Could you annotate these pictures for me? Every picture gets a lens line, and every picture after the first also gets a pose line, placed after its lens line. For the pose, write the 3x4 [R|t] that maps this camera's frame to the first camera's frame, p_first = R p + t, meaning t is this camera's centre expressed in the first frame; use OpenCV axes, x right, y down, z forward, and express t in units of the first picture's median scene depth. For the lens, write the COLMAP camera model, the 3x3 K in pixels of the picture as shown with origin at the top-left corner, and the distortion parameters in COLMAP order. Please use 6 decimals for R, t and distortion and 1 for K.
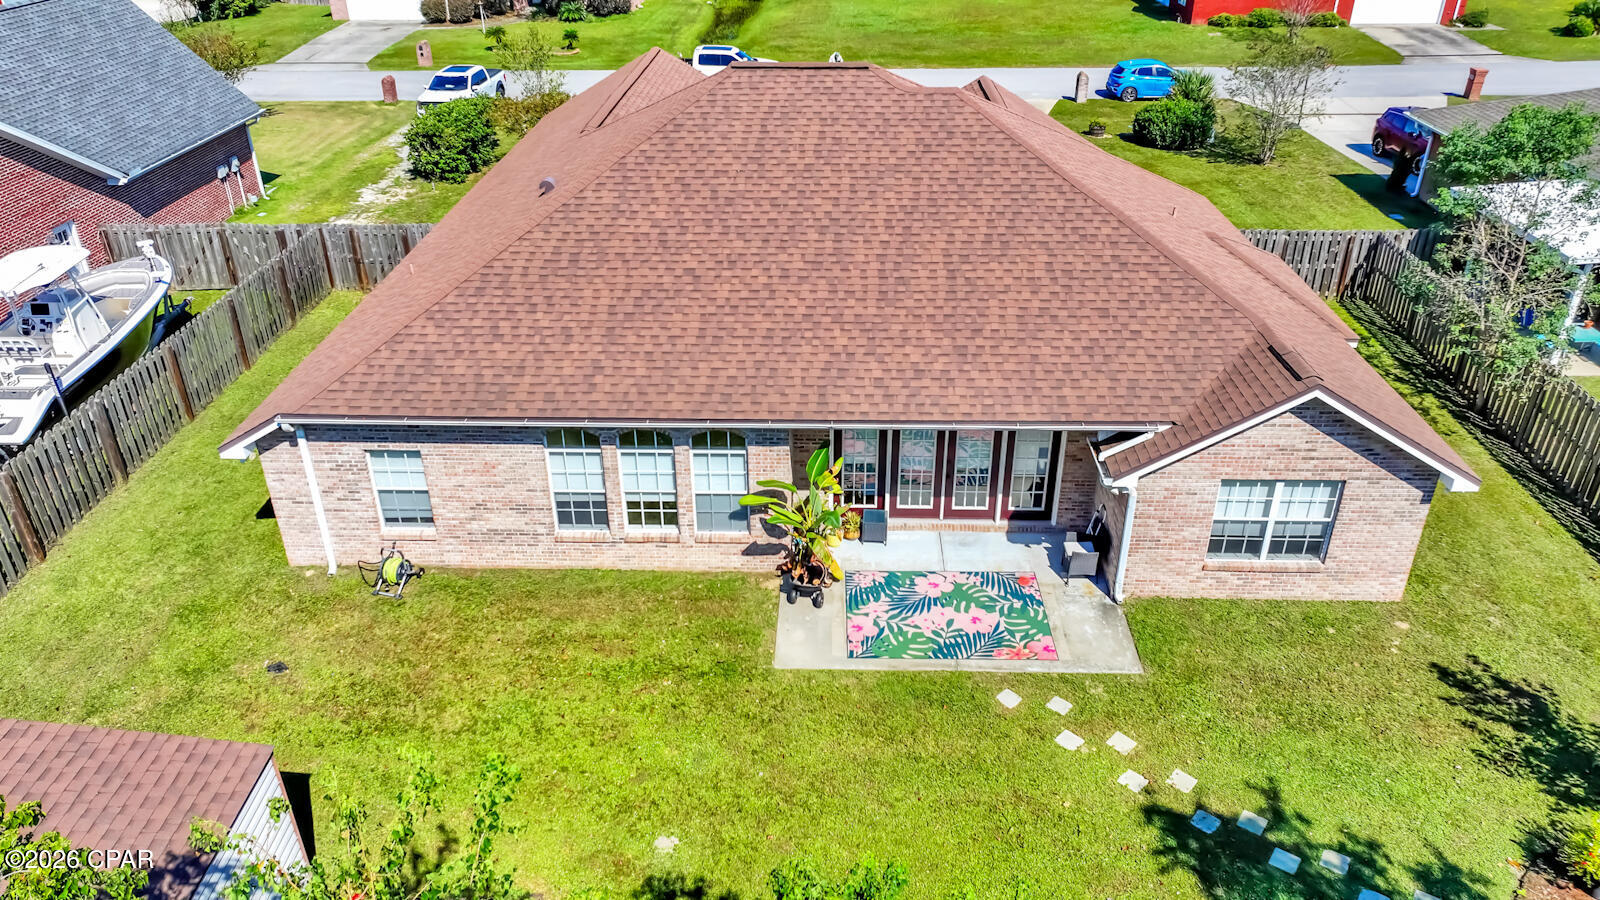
lens RADIAL K [[1125.0, 0, 805.4], [0, 1125.0, 452.5], [0, 0, 1]] dist [0.006561, 0.007278]
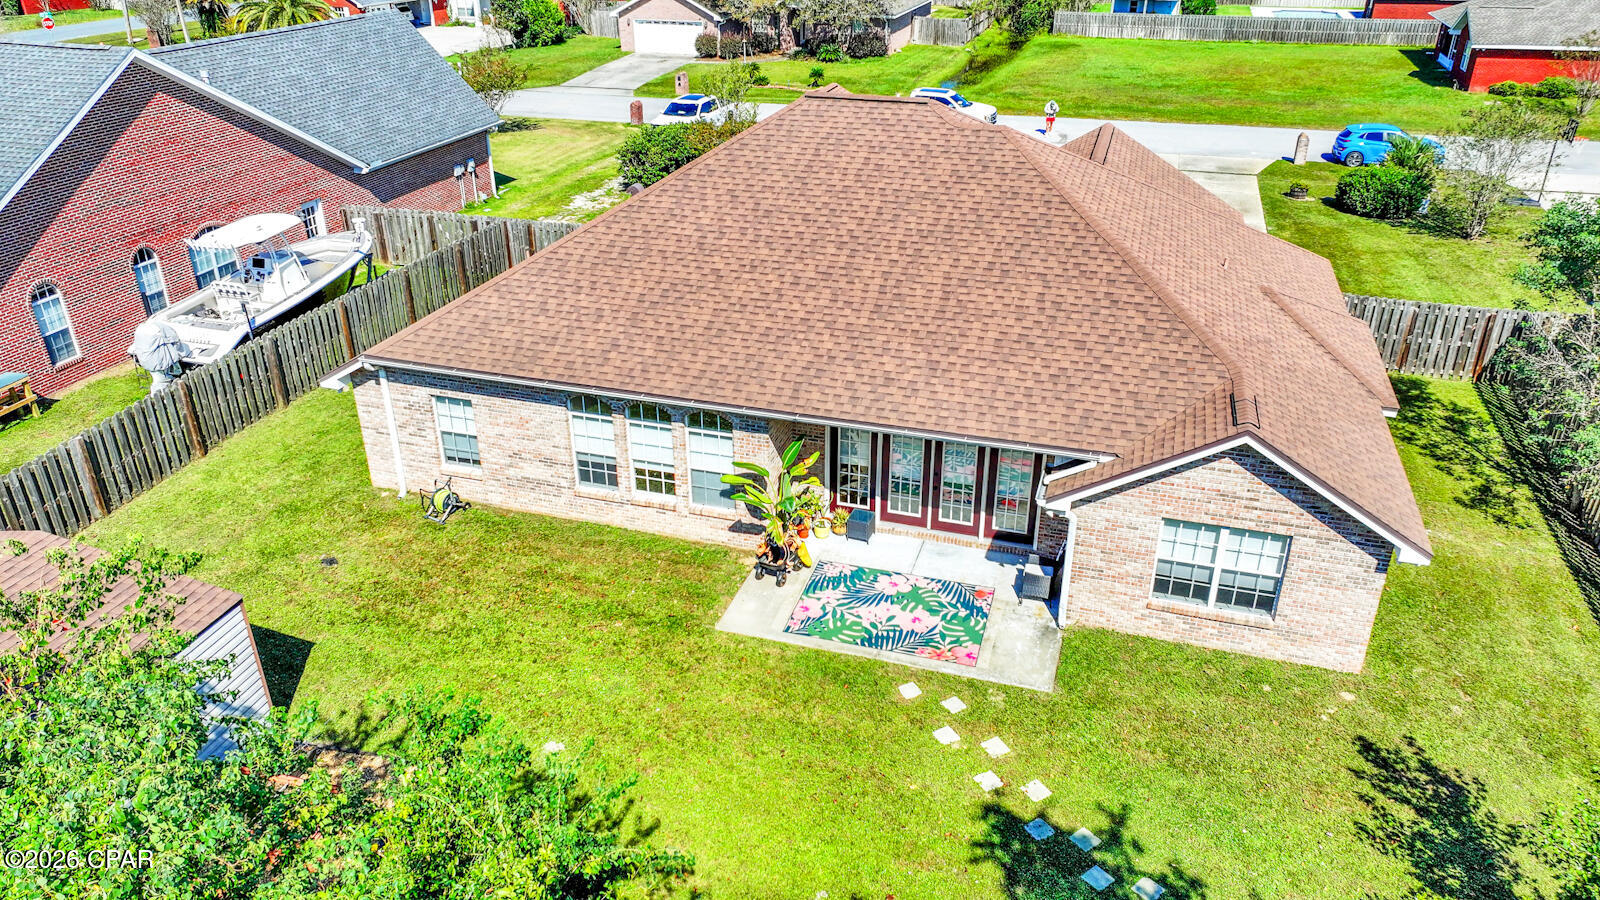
lens RADIAL K [[1125.0, 0, 805.4], [0, 1125.0, 452.5], [0, 0, 1]] dist [0.006561, 0.007278]
pose [[0.962173, 0.127036, -0.241008, 0.276519], [-0.136131, 0.990460, -0.021401, 0.029151], [0.235990, 0.053400, 0.970287, -0.054076]]
